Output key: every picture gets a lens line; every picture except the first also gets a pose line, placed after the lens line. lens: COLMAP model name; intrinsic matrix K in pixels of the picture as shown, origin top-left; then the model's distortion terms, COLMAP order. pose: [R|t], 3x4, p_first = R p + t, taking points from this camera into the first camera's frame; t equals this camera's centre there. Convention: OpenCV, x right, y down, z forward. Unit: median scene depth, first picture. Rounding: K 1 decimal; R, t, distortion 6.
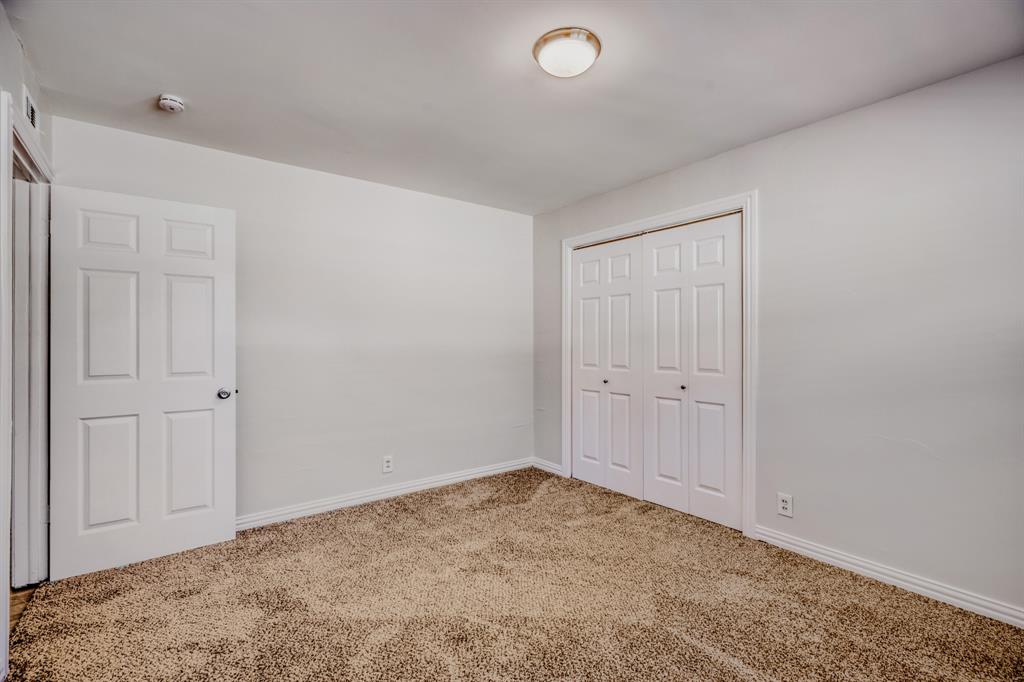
lens RADIAL K [[462.3, 0, 523.1], [0, 462.3, 343.2], [0, 0, 1]] dist [-0.000496, -0.000172]
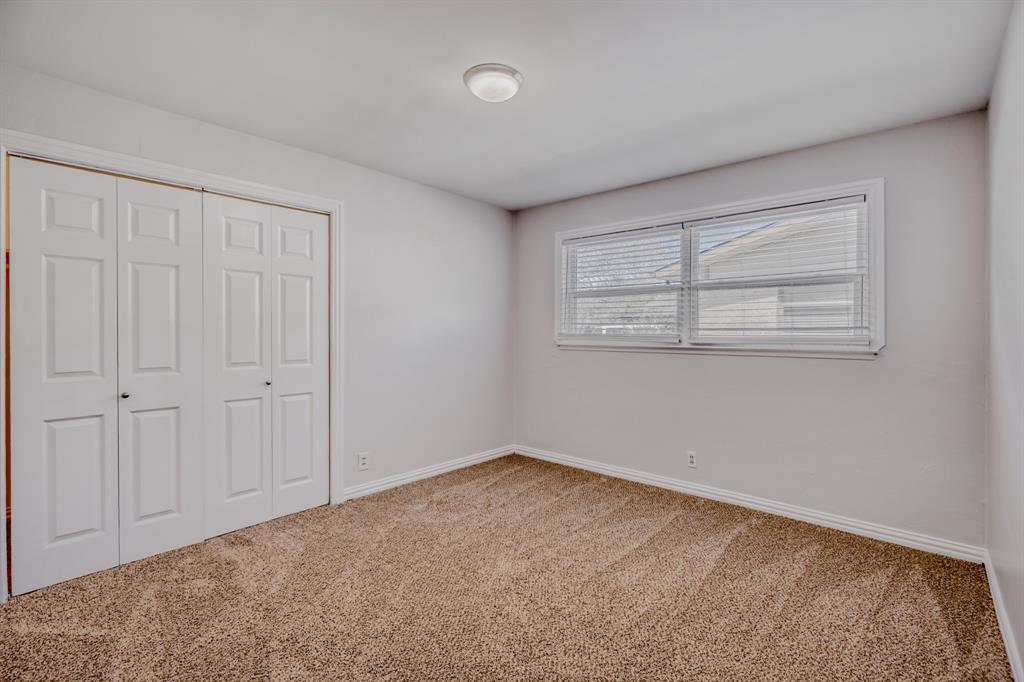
lens RADIAL K [[462.3, 0, 523.1], [0, 462.3, 343.2], [0, 0, 1]] dist [-0.000496, -0.000172]
pose [[-0.196694, -0.021974, 0.980219, -0.668231], [0.004528, 0.999718, 0.023320, -0.001925], [-0.980454, 0.009025, -0.196539, 0.723077]]
